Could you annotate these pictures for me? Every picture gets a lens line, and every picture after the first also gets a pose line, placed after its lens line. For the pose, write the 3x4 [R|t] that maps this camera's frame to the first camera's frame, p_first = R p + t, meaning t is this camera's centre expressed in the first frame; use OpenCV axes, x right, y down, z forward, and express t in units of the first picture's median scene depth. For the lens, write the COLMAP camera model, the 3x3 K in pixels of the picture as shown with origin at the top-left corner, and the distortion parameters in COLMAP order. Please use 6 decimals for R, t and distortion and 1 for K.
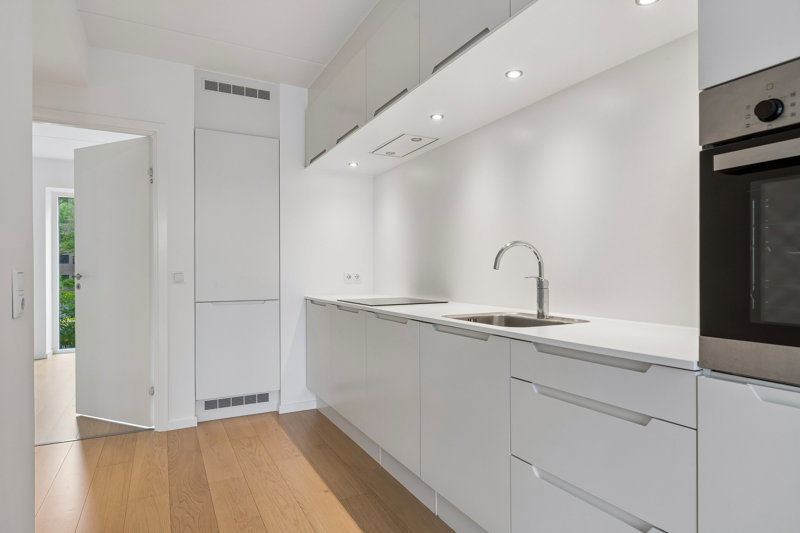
lens RADIAL K [[460.8, 0, 401.2], [0, 460.8, 271.5], [0, 0, 1]] dist [-0.002352, -0.002286]
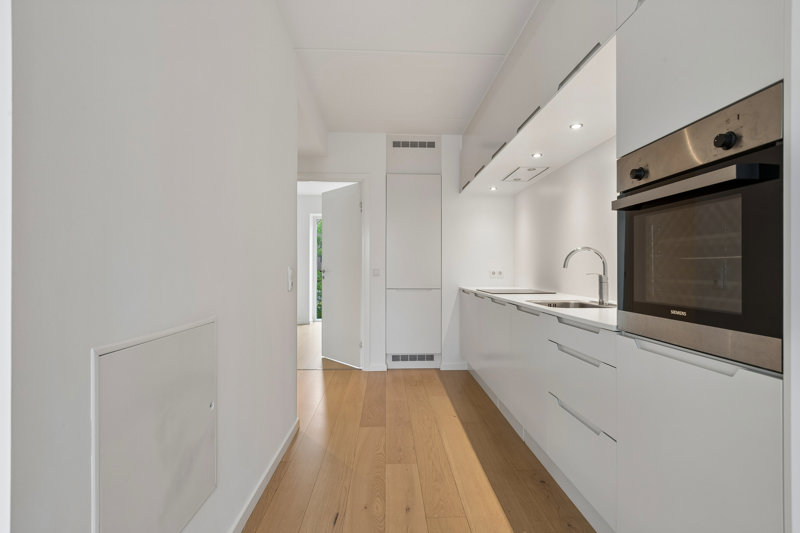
lens RADIAL K [[421.9, 0, 400.0], [0, 421.9, 266.5], [0, 0, 1]] dist [-0.000536, 0.000011]
pose [[0.897053, 0.002259, -0.441917, 0.212214], [-0.004615, 0.999980, -0.004255, -0.001065], [0.441899, 0.005856, 0.897046, -0.231306]]
